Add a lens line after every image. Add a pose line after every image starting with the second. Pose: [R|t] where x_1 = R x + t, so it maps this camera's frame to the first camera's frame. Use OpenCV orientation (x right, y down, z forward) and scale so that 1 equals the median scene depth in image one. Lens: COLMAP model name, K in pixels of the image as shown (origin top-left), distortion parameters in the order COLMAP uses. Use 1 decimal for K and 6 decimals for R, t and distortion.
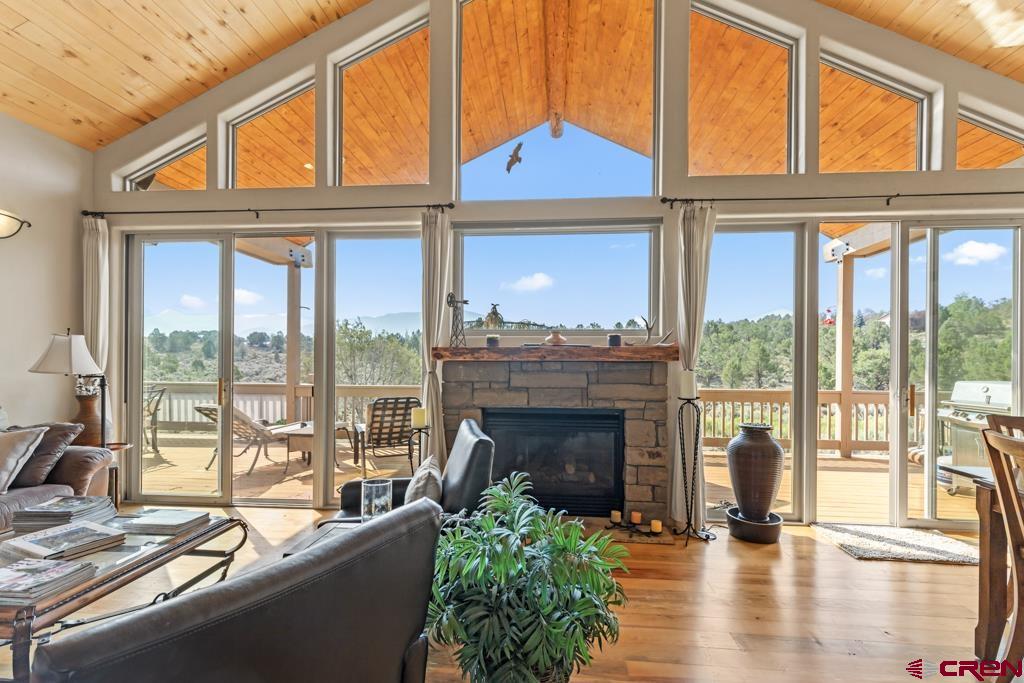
lens RADIAL K [[464.4, 0, 515.5], [0, 464.4, 361.2], [0, 0, 1]] dist [0.001153, 0.000414]
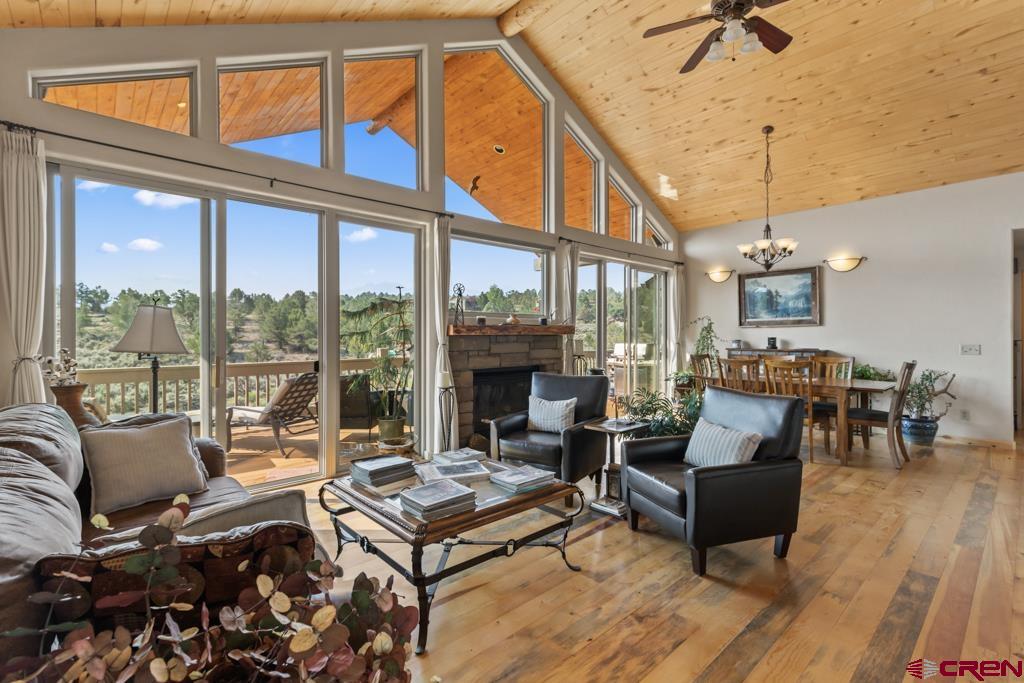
lens RADIAL K [[464.4, 0, 510.1], [0, 464.4, 337.8], [0, 0, 1]] dist [0.001153, 0.000414]
pose [[0.684555, -0.011126, 0.728876, -0.989335], [0.005861, 0.999935, 0.009759, -0.005709], [-0.728937, -0.002409, 0.684576, -0.011655]]
